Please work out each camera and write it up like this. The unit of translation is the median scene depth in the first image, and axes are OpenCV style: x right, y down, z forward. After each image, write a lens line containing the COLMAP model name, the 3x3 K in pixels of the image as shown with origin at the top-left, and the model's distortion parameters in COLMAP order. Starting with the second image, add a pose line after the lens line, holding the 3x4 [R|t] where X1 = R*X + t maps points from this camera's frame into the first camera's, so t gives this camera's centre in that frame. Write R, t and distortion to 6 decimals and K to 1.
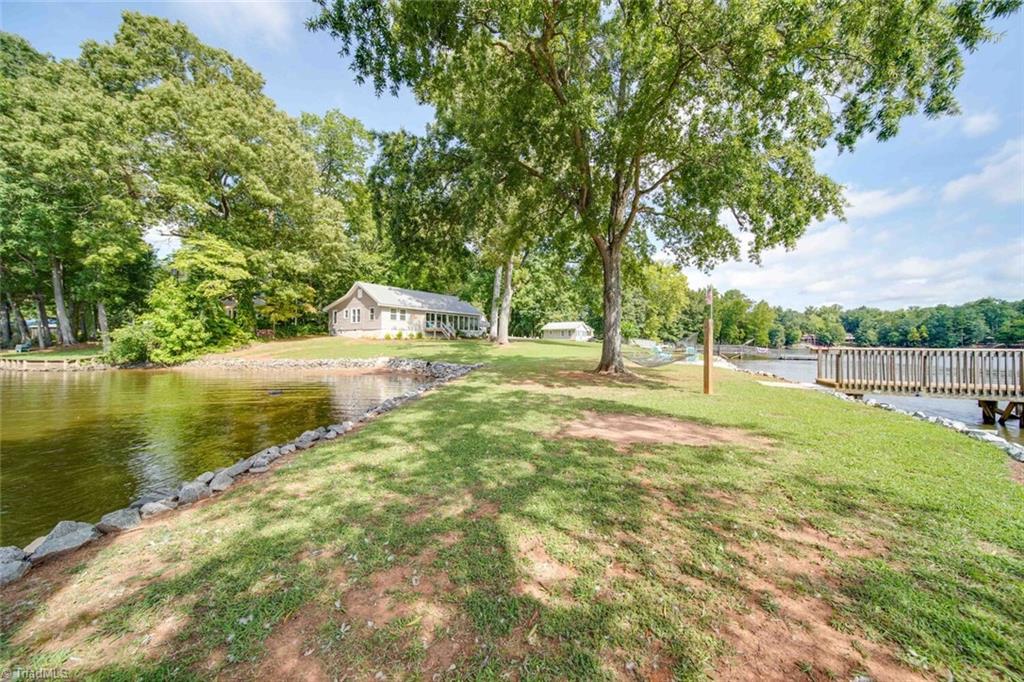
lens RADIAL K [[361.3, 0, 513.7], [0, 361.3, 342.5], [0, 0, 1]] dist [0.001664, 0.000130]
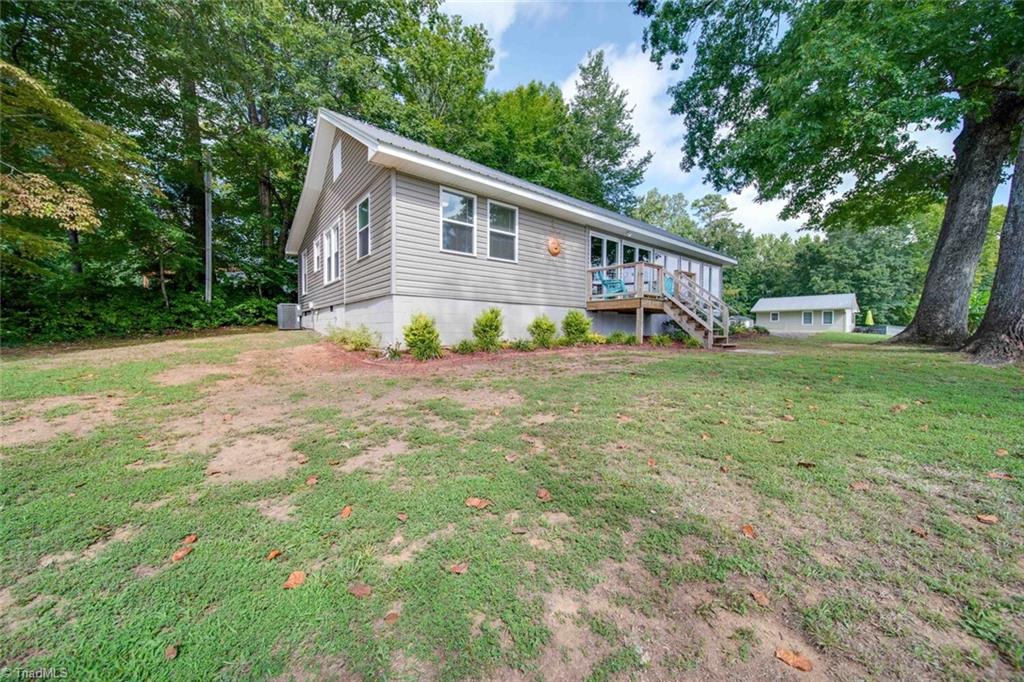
lens RADIAL K [[361.3, 0, 508.5], [0, 361.3, 339.0], [0, 0, 1]] dist [0.001664, 0.000130]
pose [[0.961176, 0.006955, -0.275848, -0.232218], [0.001080, 0.999580, 0.028965, -0.018698], [0.275934, -0.028138, 0.960765, 0.754307]]
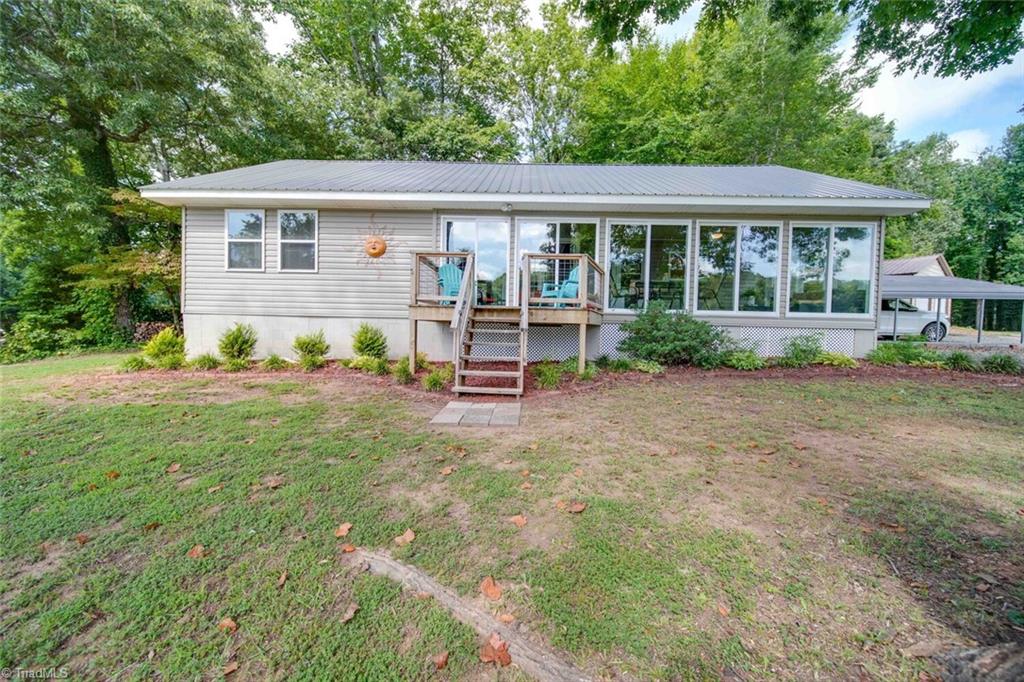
lens RADIAL K [[361.3, 0, 511.2], [0, 361.3, 338.9], [0, 0, 1]] dist [0.001664, 0.000130]
pose [[0.560023, 0.030860, -0.827902, -0.073026], [-0.008706, 0.999470, 0.031367, -0.028362], [0.828431, -0.010358, 0.559995, 0.933049]]
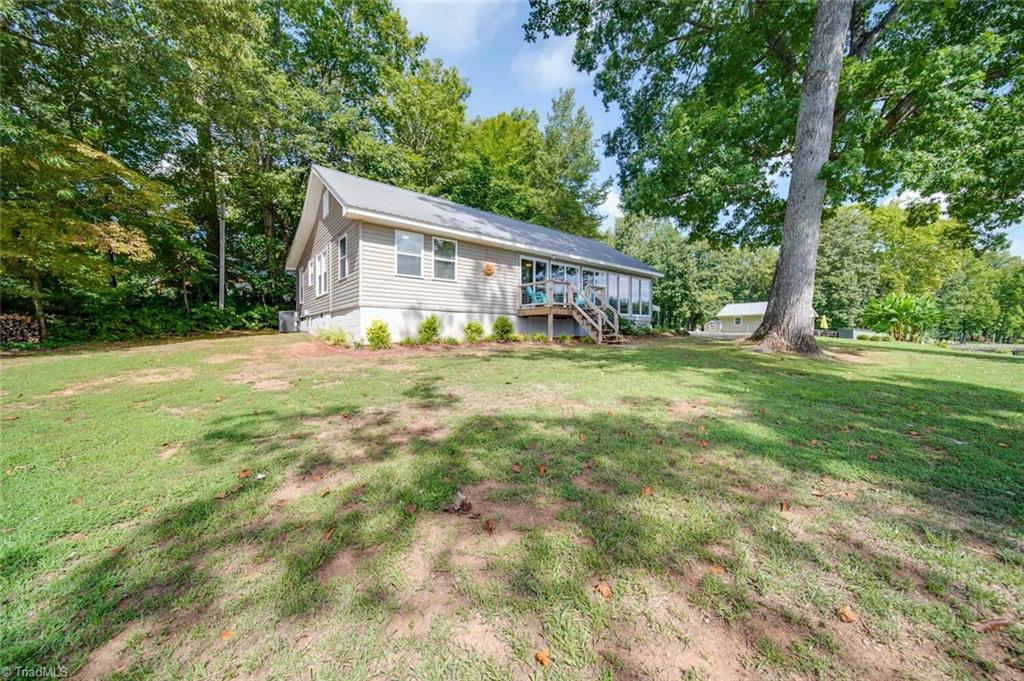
lens RADIAL K [[361.3, 0, 513.5], [0, 361.3, 336.9], [0, 0, 1]] dist [0.001664, 0.000130]
pose [[0.964246, -0.000992, -0.265005, -0.167116], [0.003780, 0.999943, 0.010013, -0.015802], [0.264980, -0.010657, 0.964195, 0.694332]]
